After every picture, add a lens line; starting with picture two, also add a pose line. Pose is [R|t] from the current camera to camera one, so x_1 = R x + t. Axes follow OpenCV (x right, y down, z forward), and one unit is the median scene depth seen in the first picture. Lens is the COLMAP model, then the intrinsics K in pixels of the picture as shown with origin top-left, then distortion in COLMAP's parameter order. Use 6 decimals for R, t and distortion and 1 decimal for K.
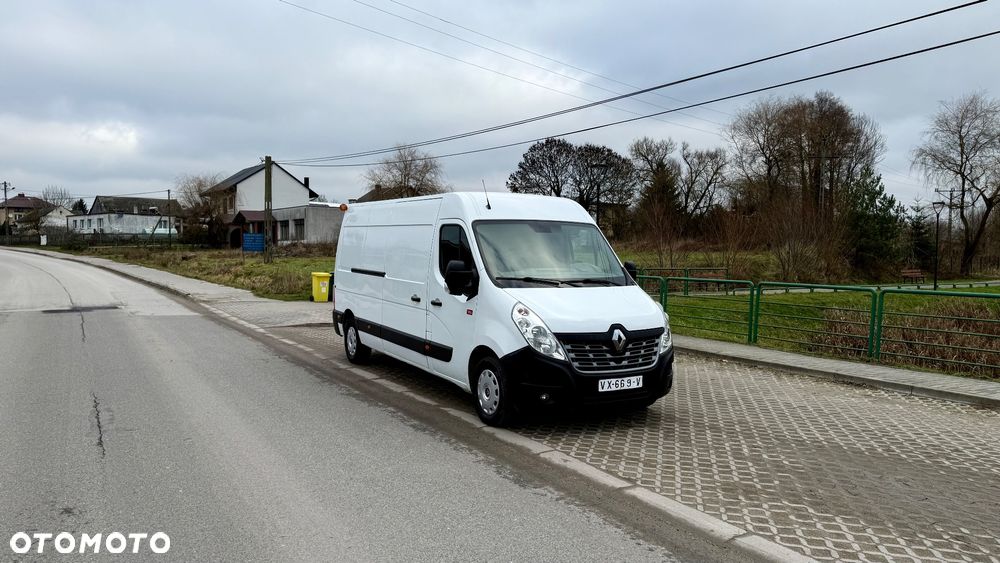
lens RADIAL K [[698.5, 0, 499.3], [0, 698.5, 280.7], [0, 0, 1]] dist [0.082969, -0.112557]
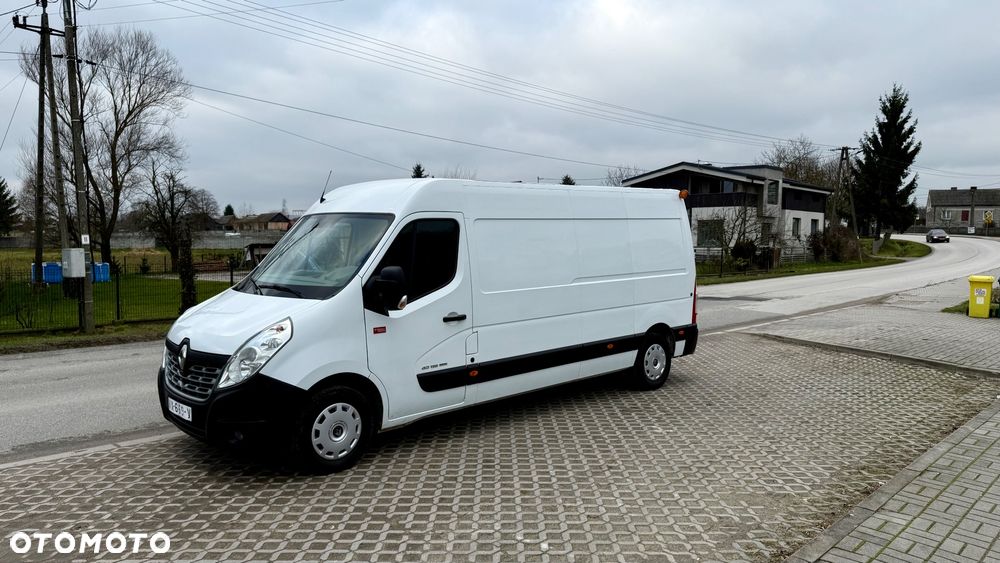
lens RADIAL K [[698.5, 0, 500.7], [0, 698.5, 283.1], [0, 0, 1]] dist [0.082969, -0.112557]
pose [[0.237507, 0.058177, -0.969642, 1.046519], [-0.042847, 0.997861, 0.049375, -0.060137], [0.970440, 0.029819, 0.239492, 1.130061]]
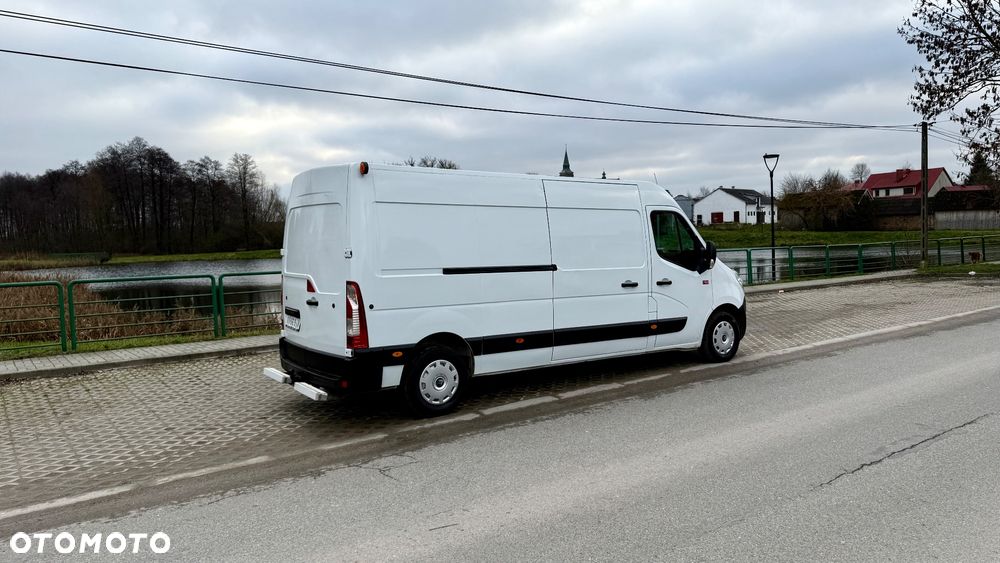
lens RADIAL K [[698.5, 0, 498.3], [0, 698.5, 278.1], [0, 0, 1]] dist [0.082969, -0.112557]
pose [[-0.094997, -0.063180, 0.993471, -1.320775], [0.064232, 0.995515, 0.069452, -0.077467], [-0.993403, 0.070410, -0.090513, 1.554240]]
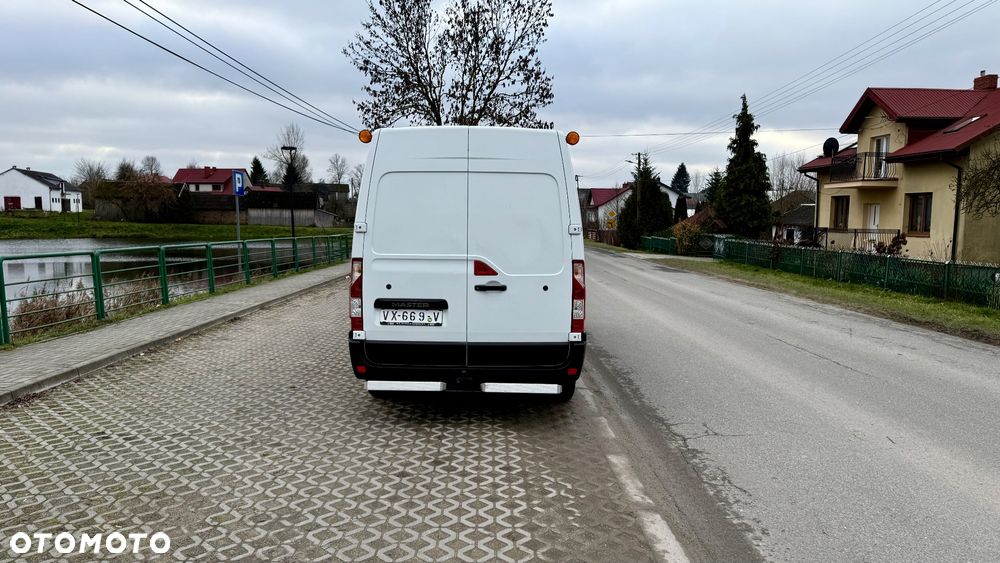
lens RADIAL K [[698.5, 0, 499.9], [0, 698.5, 278.1], [0, 0, 1]] dist [0.082969, -0.112557]
pose [[-0.864894, -0.053037, 0.499144, -0.730672], [0.005849, 0.993270, 0.115675, -0.099130], [-0.501920, 0.102966, -0.858763, 2.449955]]
